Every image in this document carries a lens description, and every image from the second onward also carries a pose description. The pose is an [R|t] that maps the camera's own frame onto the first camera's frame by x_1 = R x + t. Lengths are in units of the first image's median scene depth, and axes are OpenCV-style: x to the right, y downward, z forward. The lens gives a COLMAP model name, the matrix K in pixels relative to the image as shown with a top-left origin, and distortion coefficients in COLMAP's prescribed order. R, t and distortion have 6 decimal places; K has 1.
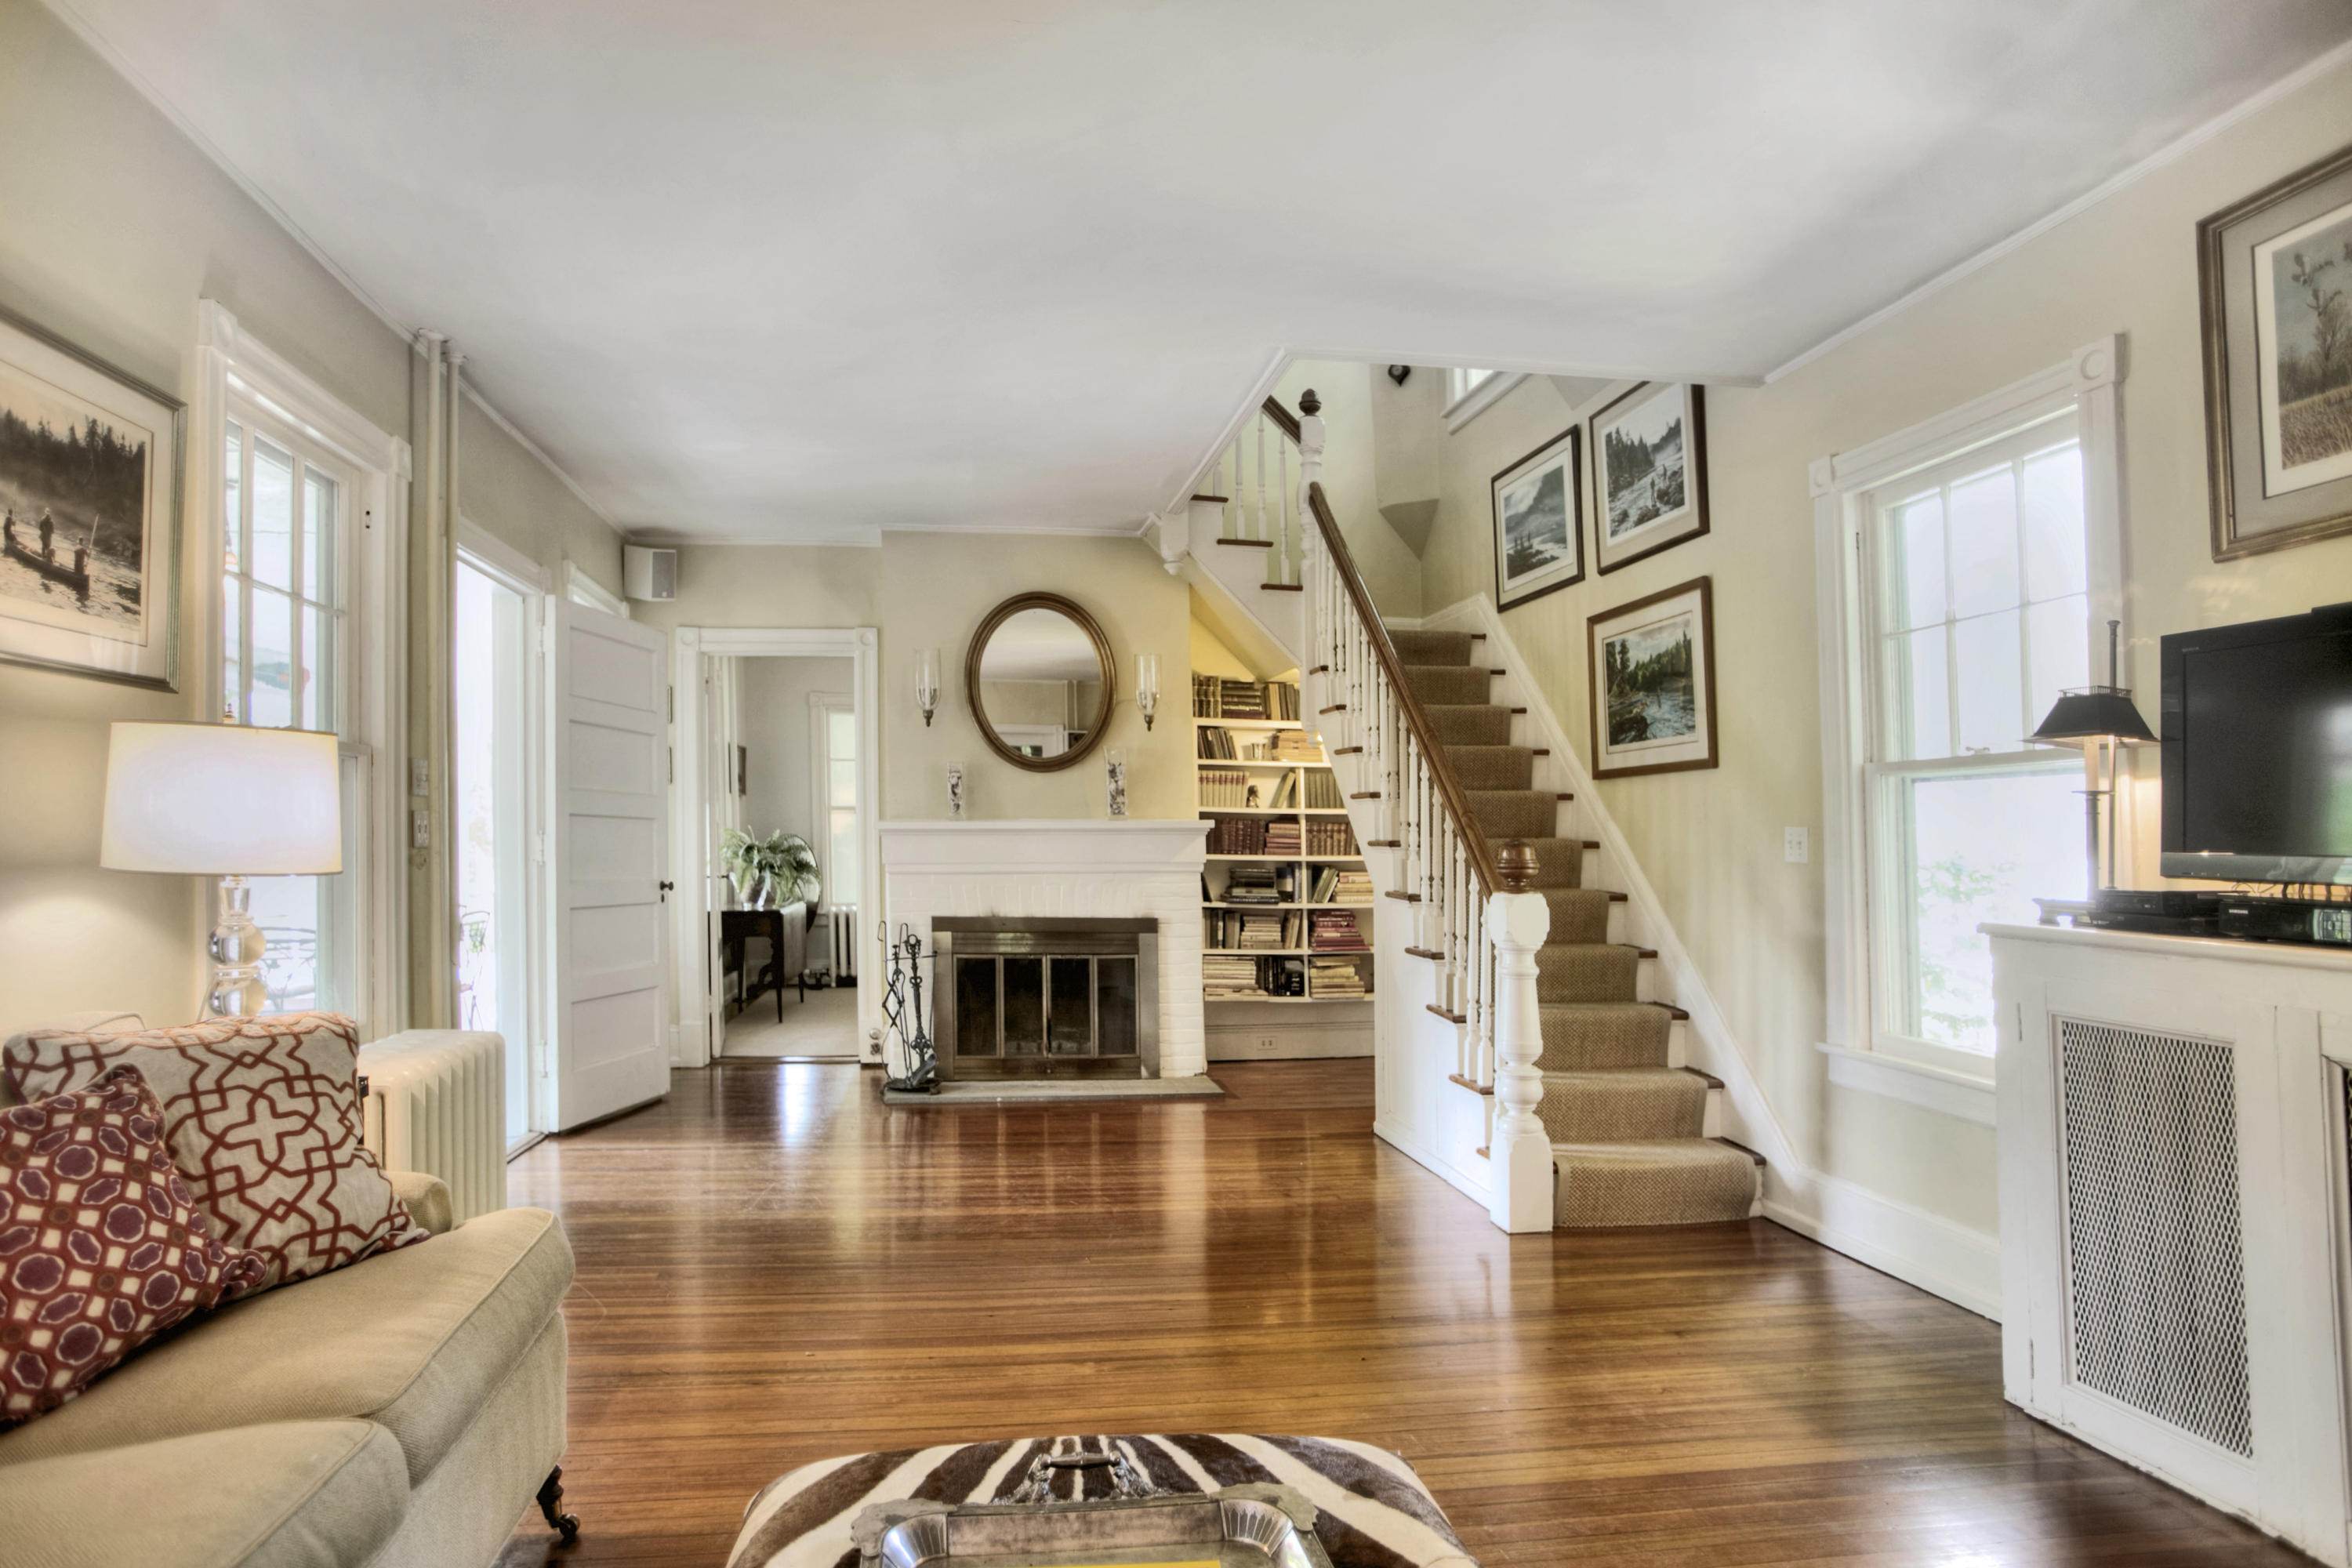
lens RADIAL K [[1373.4, 0, 1110.3], [0, 1373.4, 802.2], [0, 0, 1]] dist [-0.048389, 0.039900]
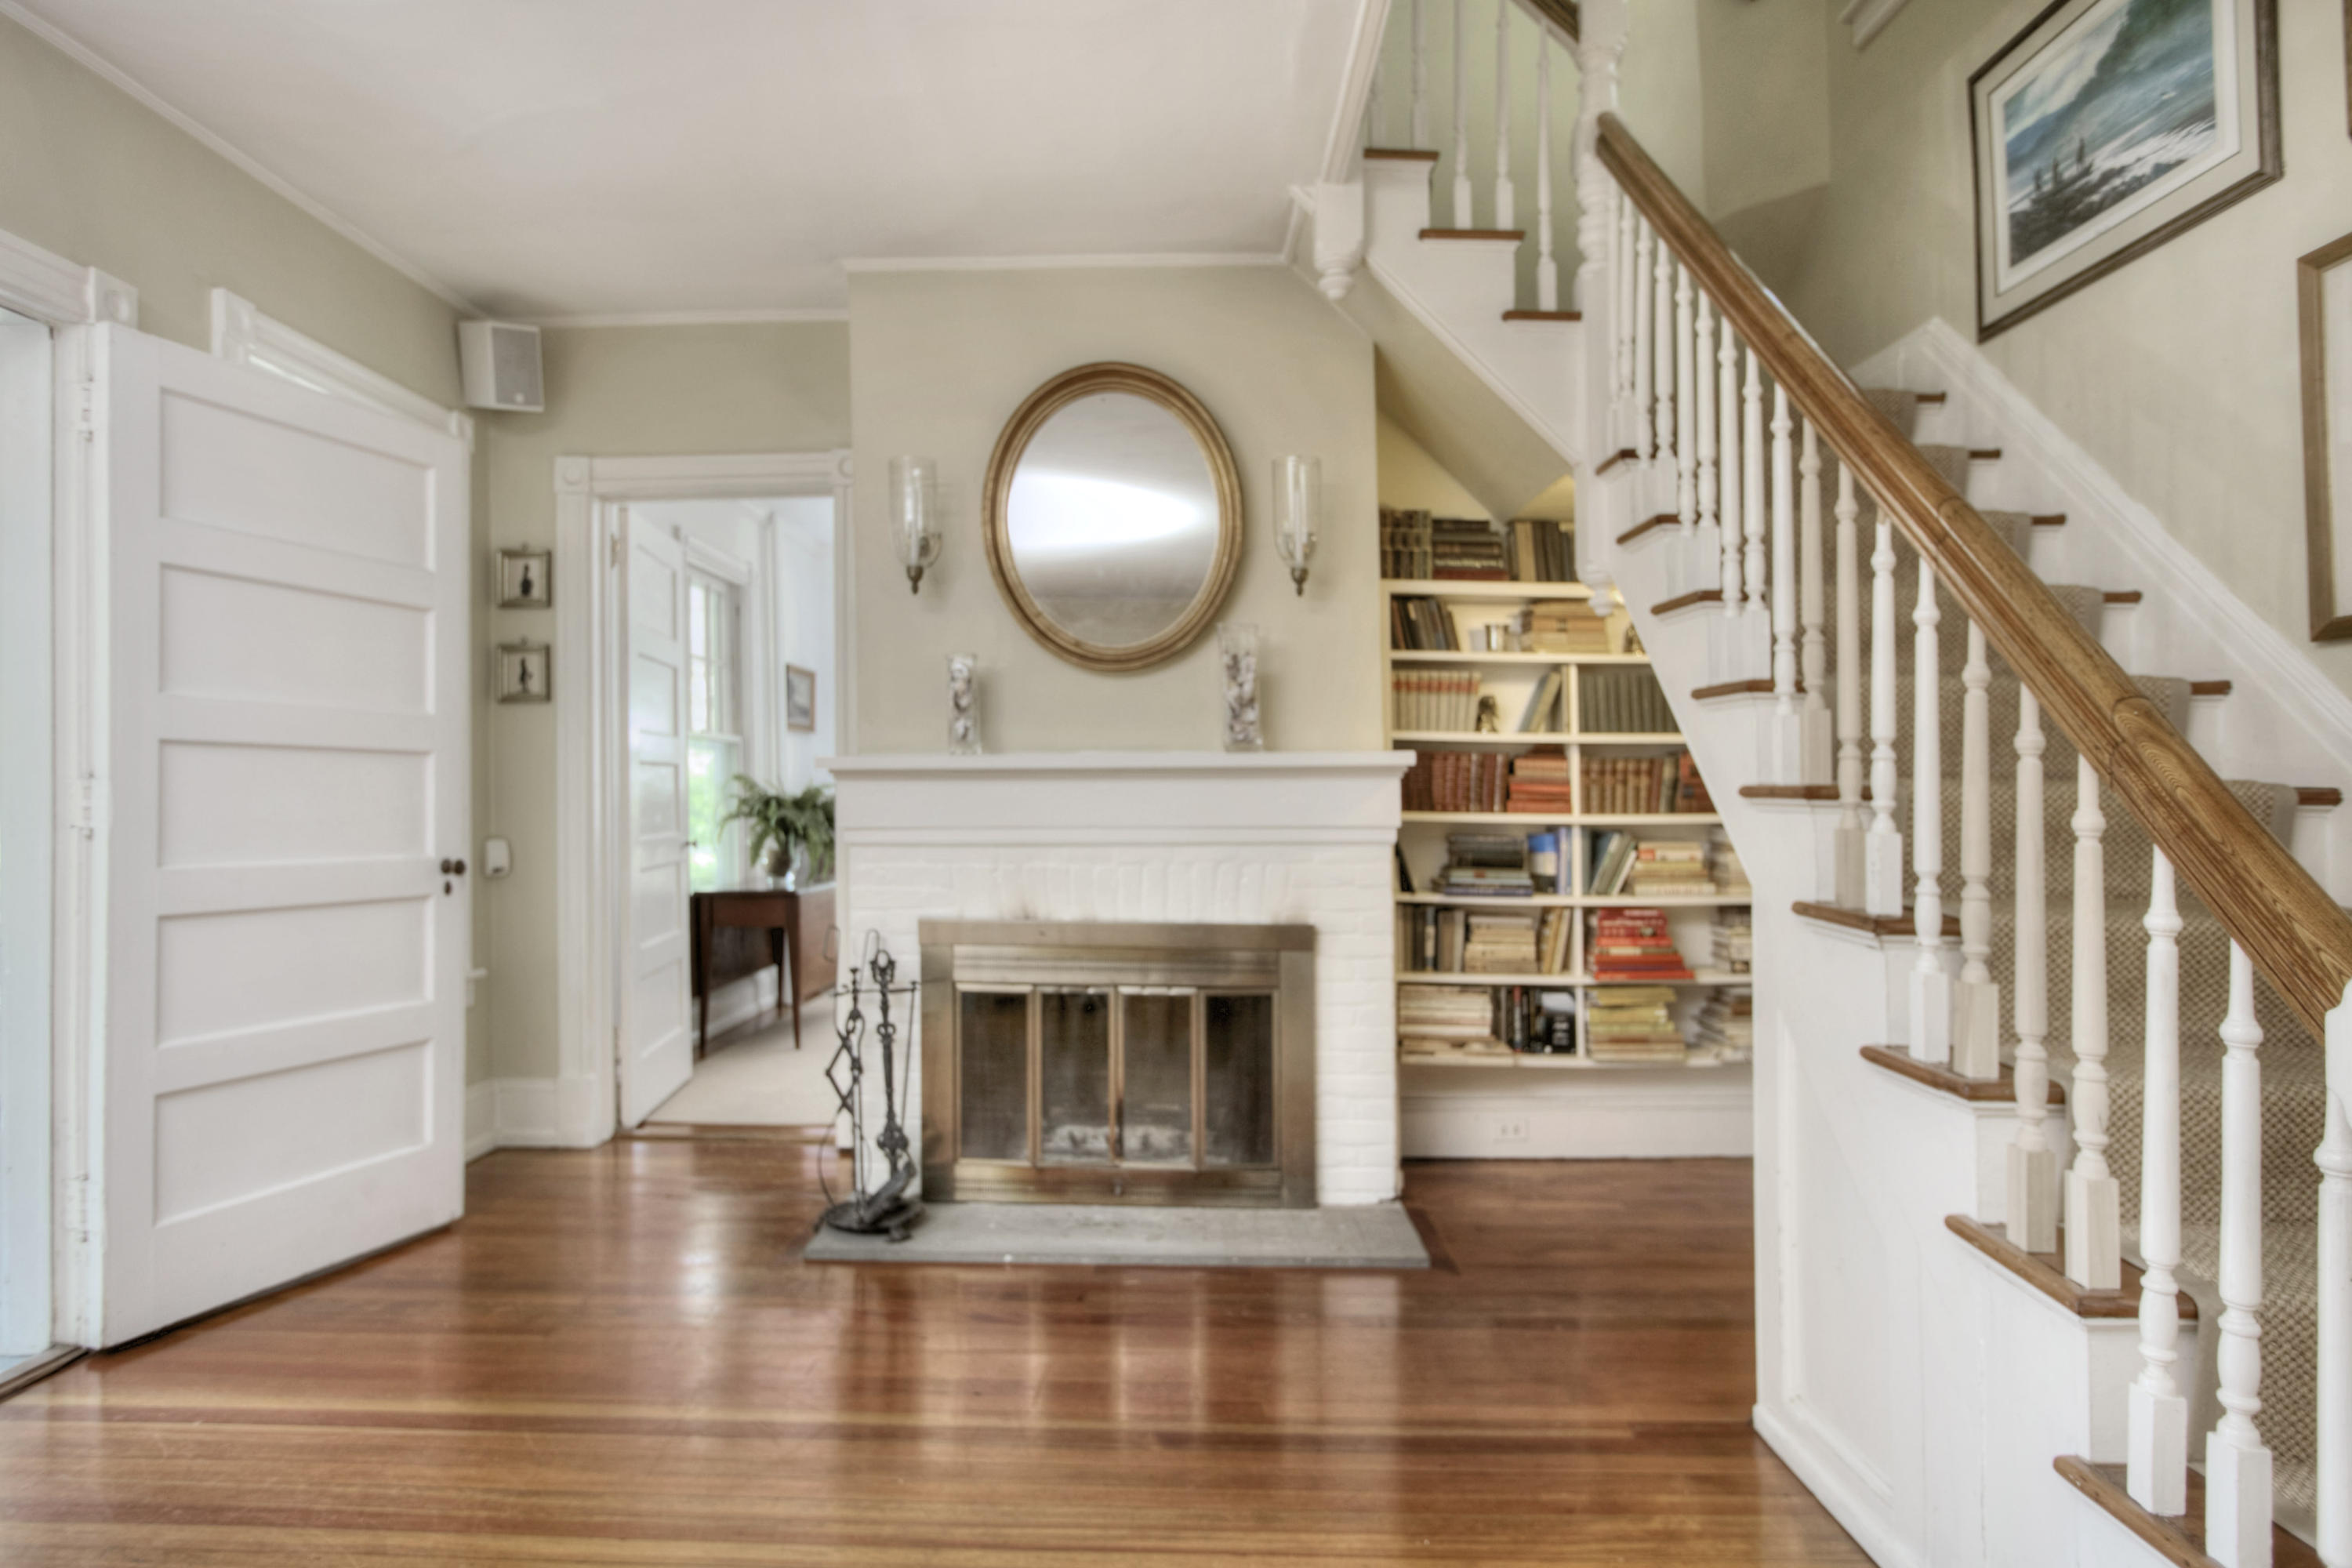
lens RADIAL K [[1373.4, 0, 1110.3], [0, 1373.4, 802.2], [0, 0, 1]] dist [-0.048389, 0.039900]
pose [[0.986198, -0.000587, -0.165570, 0.045038], [0.006236, 0.999416, 0.033605, 0.014092], [0.165453, -0.034174, 0.985625, 0.426237]]
